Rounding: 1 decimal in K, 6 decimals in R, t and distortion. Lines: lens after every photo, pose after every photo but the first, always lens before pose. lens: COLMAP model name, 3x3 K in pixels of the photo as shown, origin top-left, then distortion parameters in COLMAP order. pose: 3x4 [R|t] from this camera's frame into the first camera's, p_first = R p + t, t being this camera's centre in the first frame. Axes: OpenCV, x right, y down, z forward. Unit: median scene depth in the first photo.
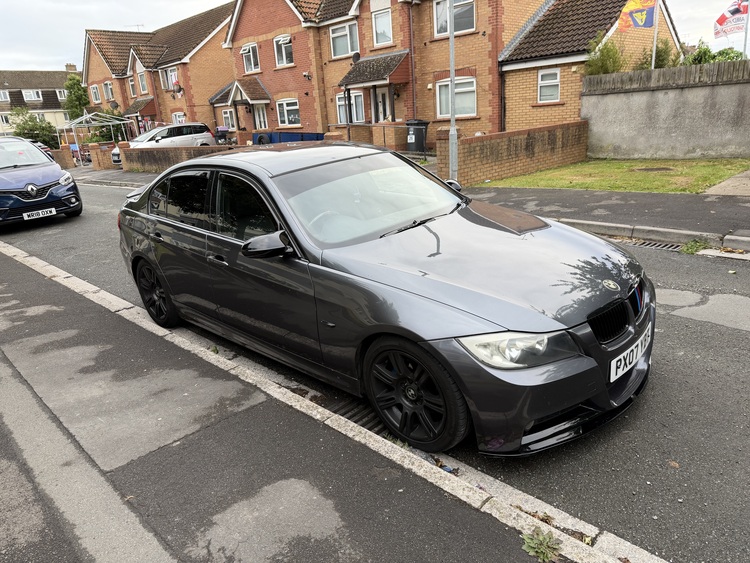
lens RADIAL K [[531.5, 0, 375.0], [0, 531.5, 281.5], [0, 0, 1]] dist [0.008166, 0.000651]
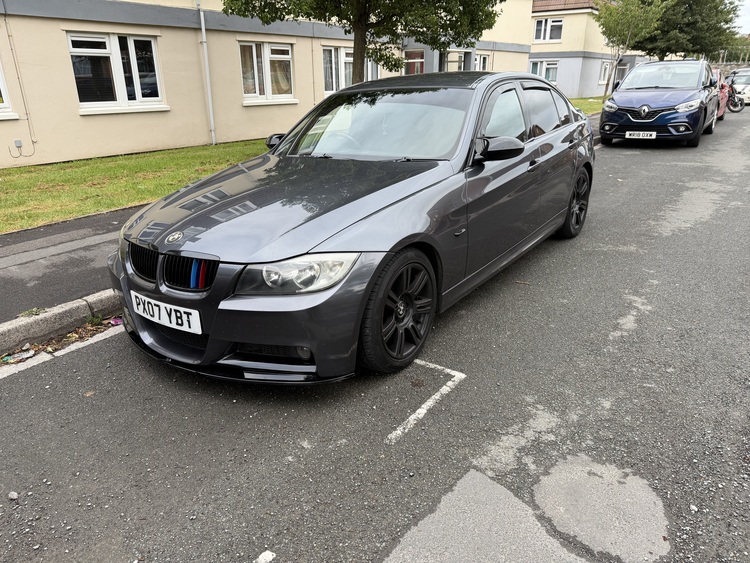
lens RADIAL K [[531.5, 0, 375.0], [0, 531.5, 281.5], [0, 0, 1]] dist [0.008166, 0.000651]
pose [[0.142890, 0.425733, -0.893495, 1.037385], [-0.306268, 0.877469, 0.369117, -0.286220], [0.941160, 0.220906, 0.255770, 0.848142]]
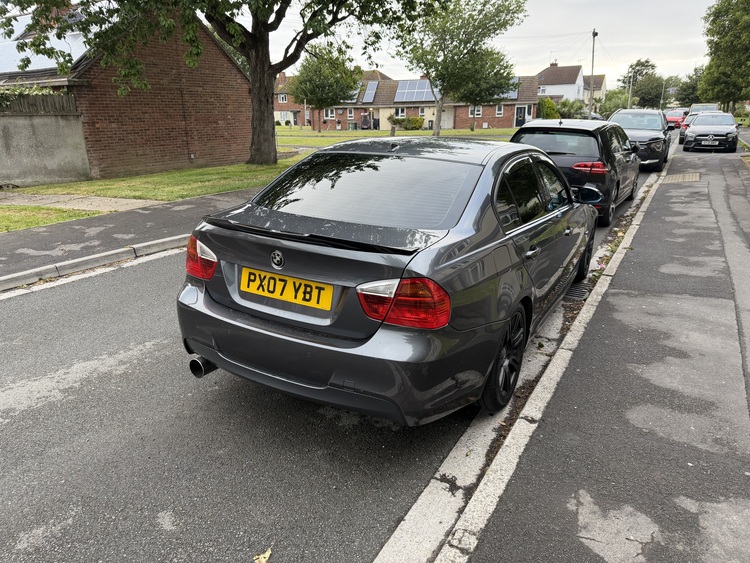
lens RADIAL K [[531.5, 0, 375.0], [0, 531.5, 281.5], [0, 0, 1]] dist [0.008166, 0.000651]
pose [[-0.251411, -0.209302, 0.944979, -1.288940], [0.316431, 0.904912, 0.284614, -0.394664], [-0.914693, 0.370576, -0.161275, 1.626312]]
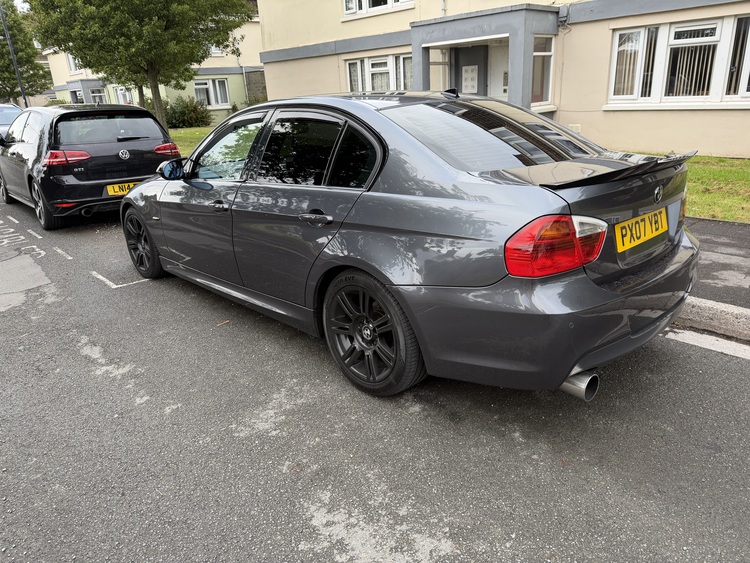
lens RADIAL K [[531.0, 0, 376.7], [0, 531.0, 317.2], [0, 0, 1]] dist [-0.033988, -0.002066]
pose [[-0.989412, 0.107351, 0.097672, -0.305055], [0.145116, 0.742581, 0.653846, -0.608664], [-0.002339, 0.661097, -0.750297, 2.184118]]
